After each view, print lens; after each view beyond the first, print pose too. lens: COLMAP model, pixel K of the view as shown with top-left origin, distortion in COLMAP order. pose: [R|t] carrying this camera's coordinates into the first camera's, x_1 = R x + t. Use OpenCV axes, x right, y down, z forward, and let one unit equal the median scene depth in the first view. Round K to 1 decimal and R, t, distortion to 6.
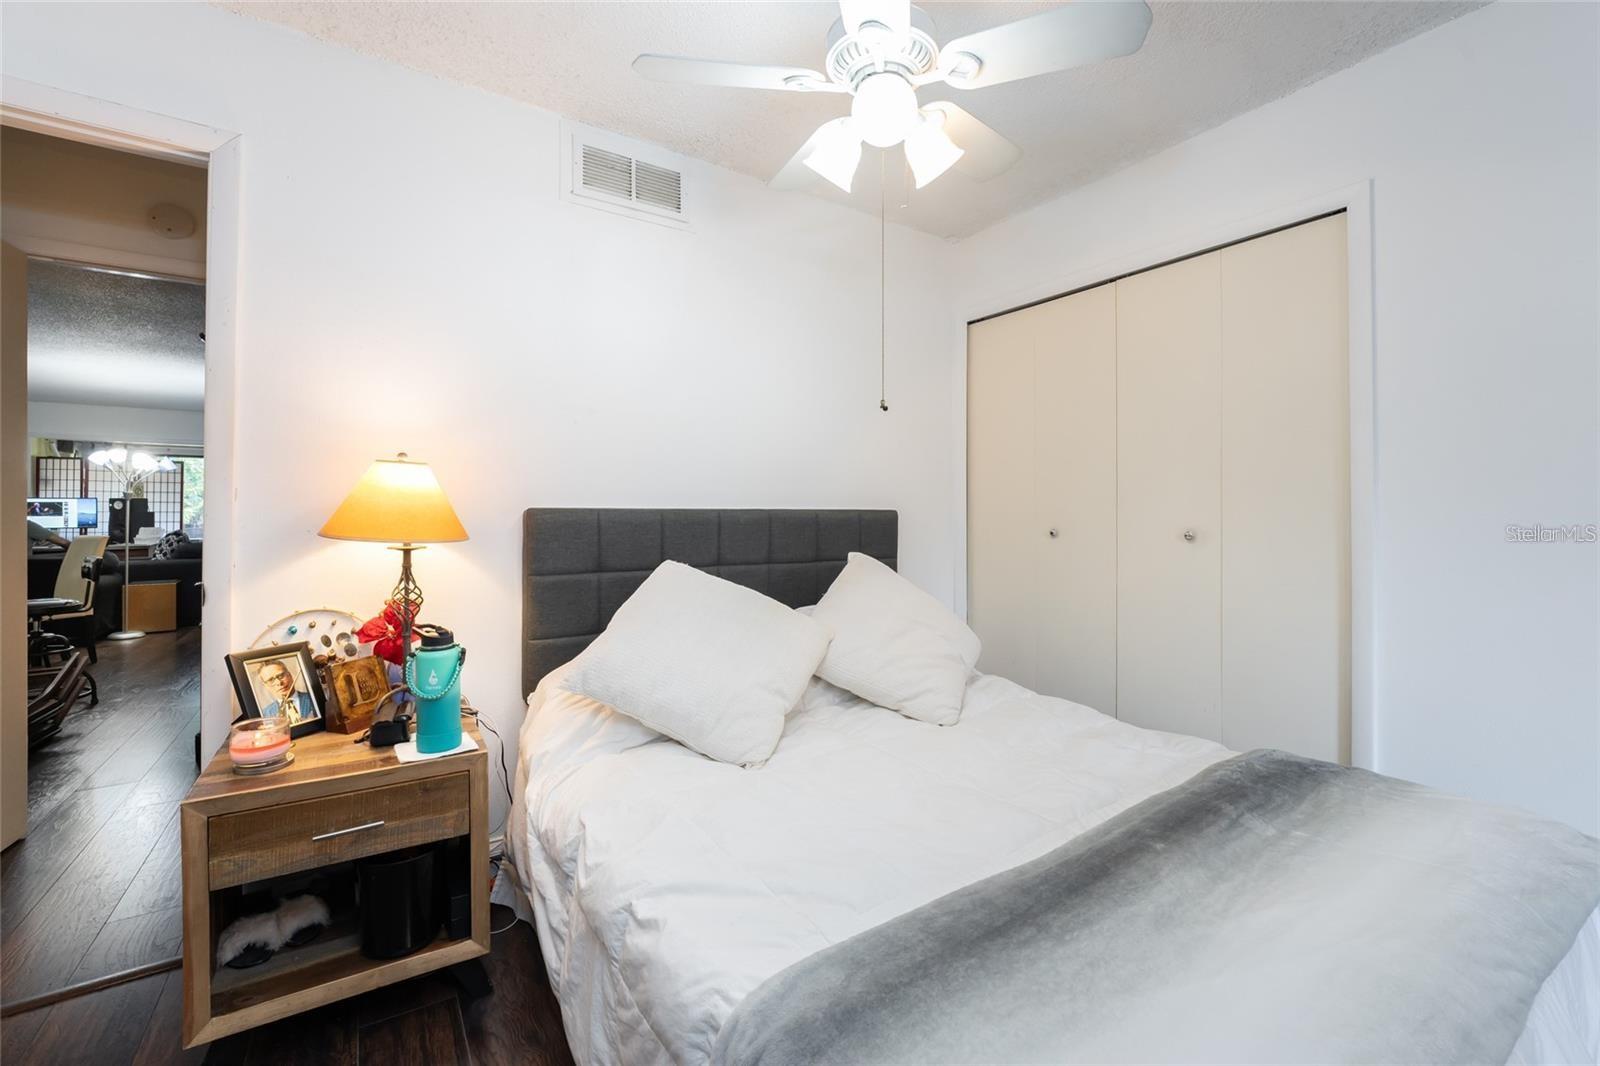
lens RADIAL K [[652.3, 0, 796.7], [0, 652.3, 508.0], [0, 0, 1]] dist [-0.027422, -0.000035]
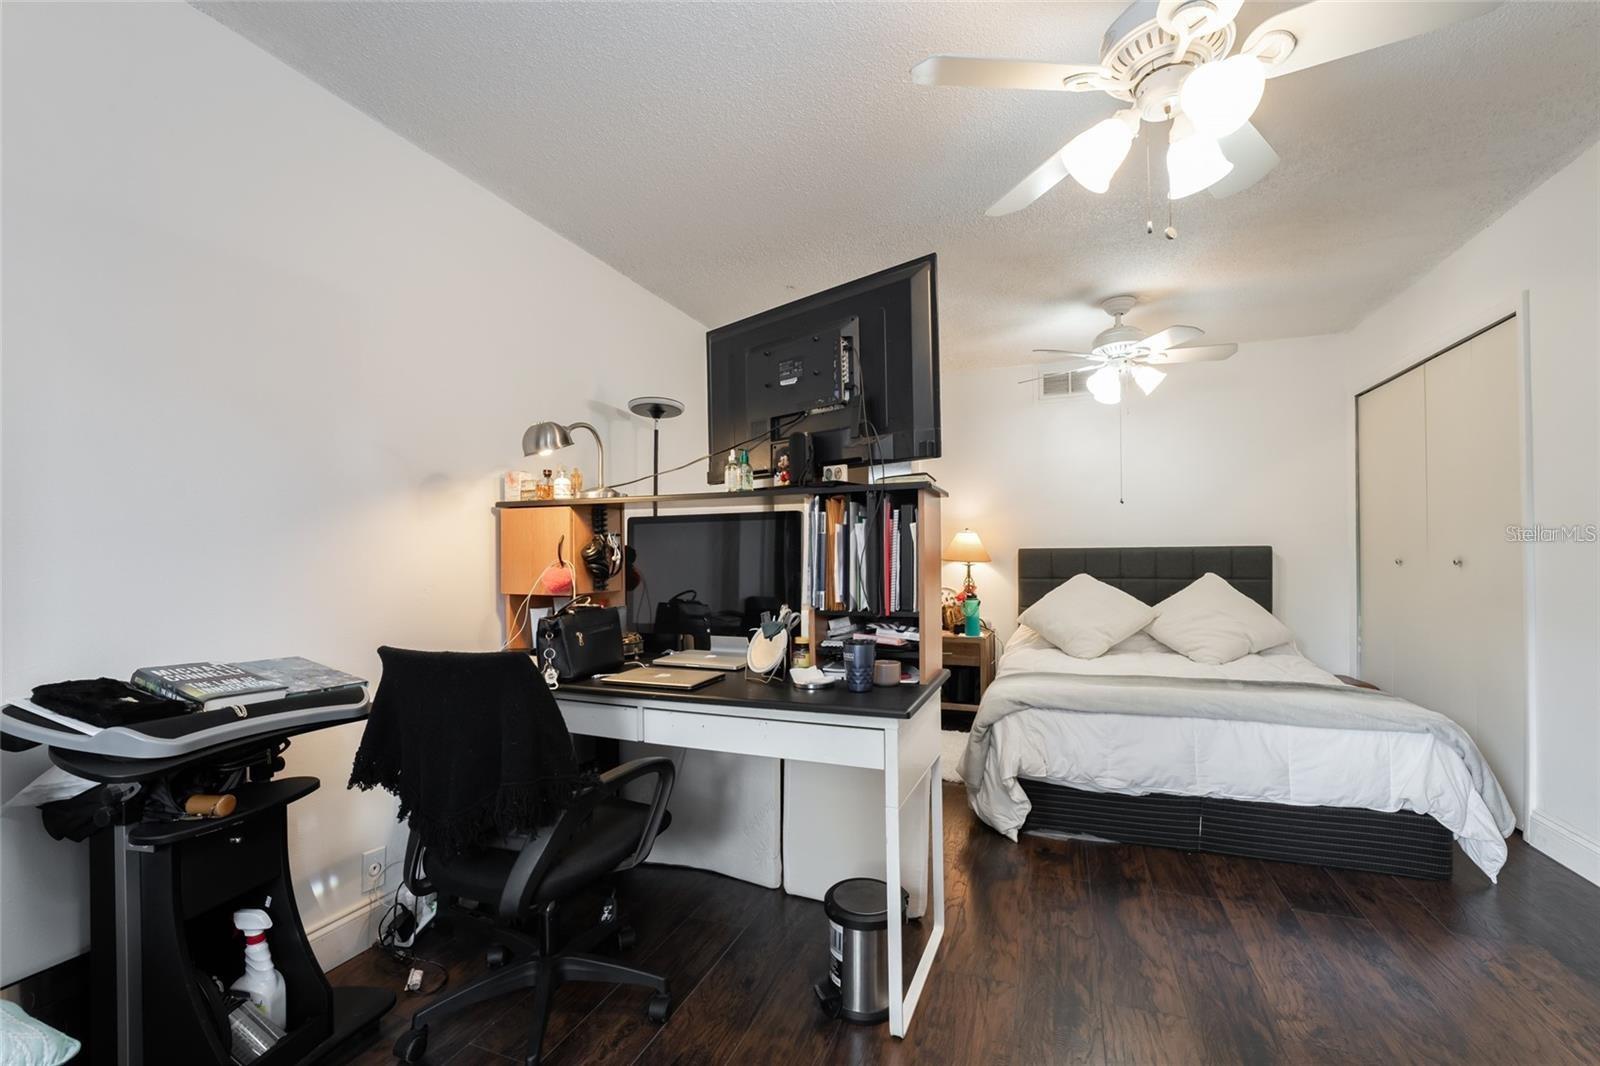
lens RADIAL K [[646.6, 0, 838.4], [0, 646.6, 554.4], [0, 0, 1]] dist [0.000026, -0.000001]
pose [[0.610212, -0.007878, -0.792199, 0.989760], [0.015236, 0.999882, 0.001792, 0.006229], [0.792092, -0.013163, 0.610260, -0.876919]]
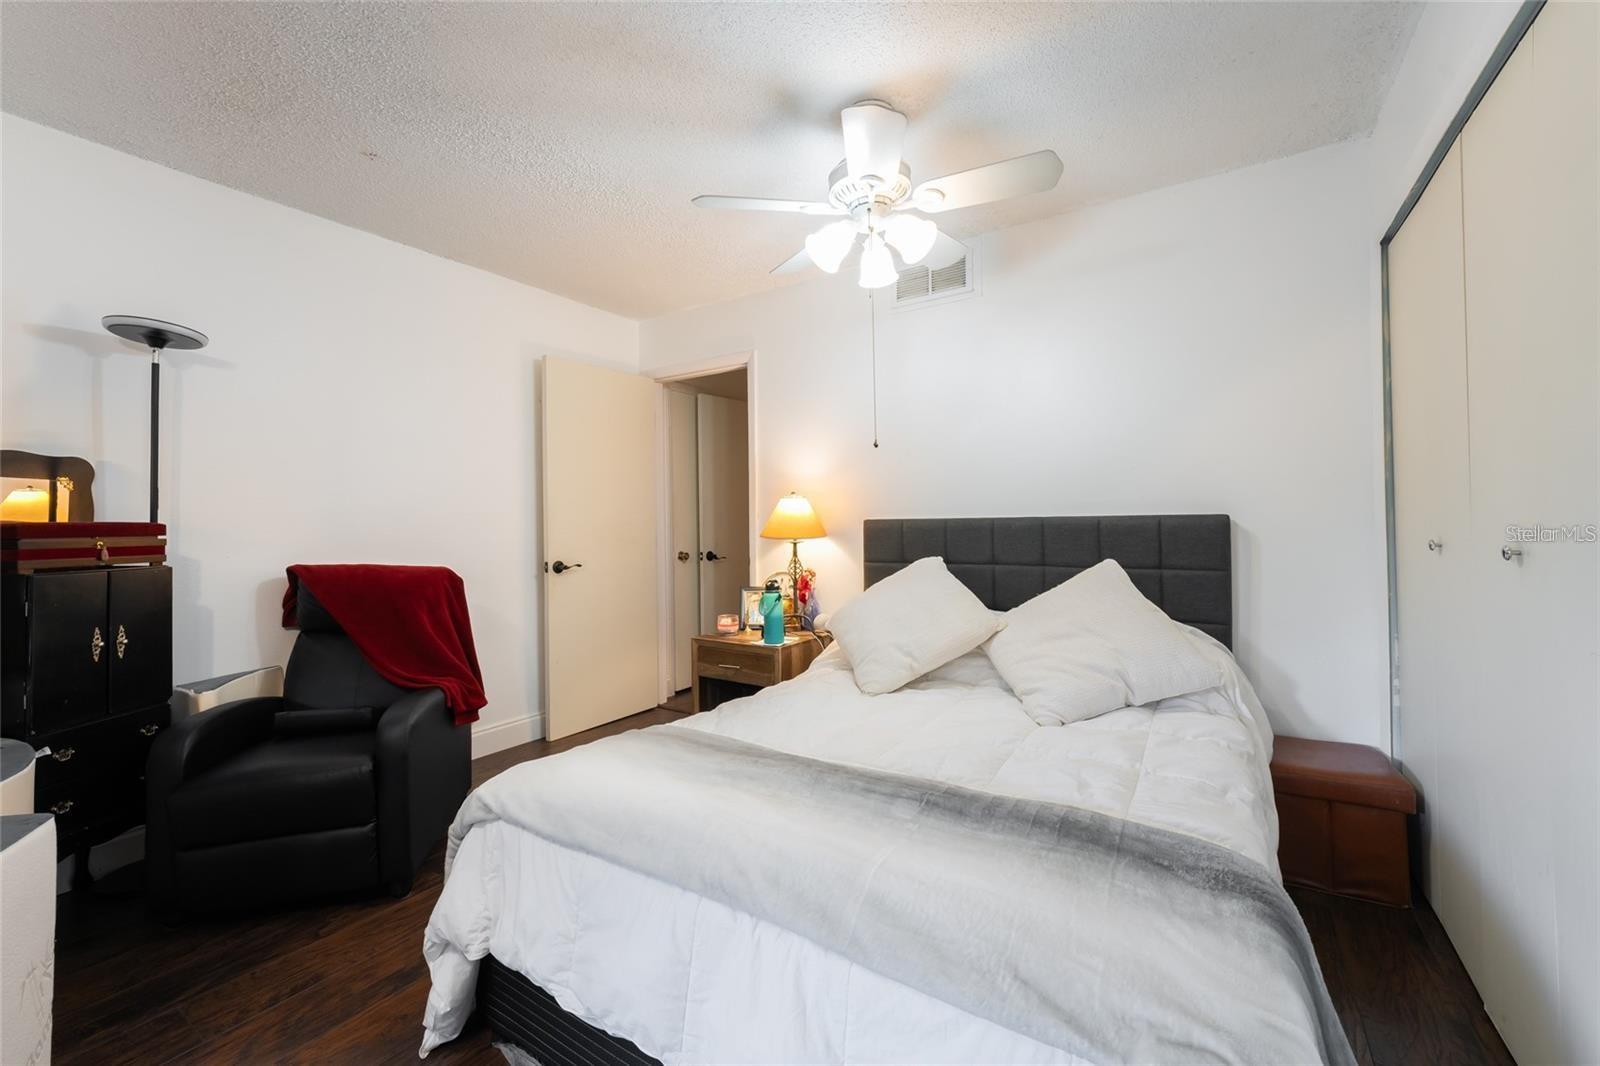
lens RADIAL K [[634.8, 0, 818.9], [0, 634.8, 511.6], [0, 0, 1]] dist [-0.001486, -0.000093]
pose [[0.405466, -0.022839, -0.913825, 0.980526], [0.019291, 0.999679, -0.016425, 0.003863], [0.913907, -0.010969, 0.405776, 0.260857]]
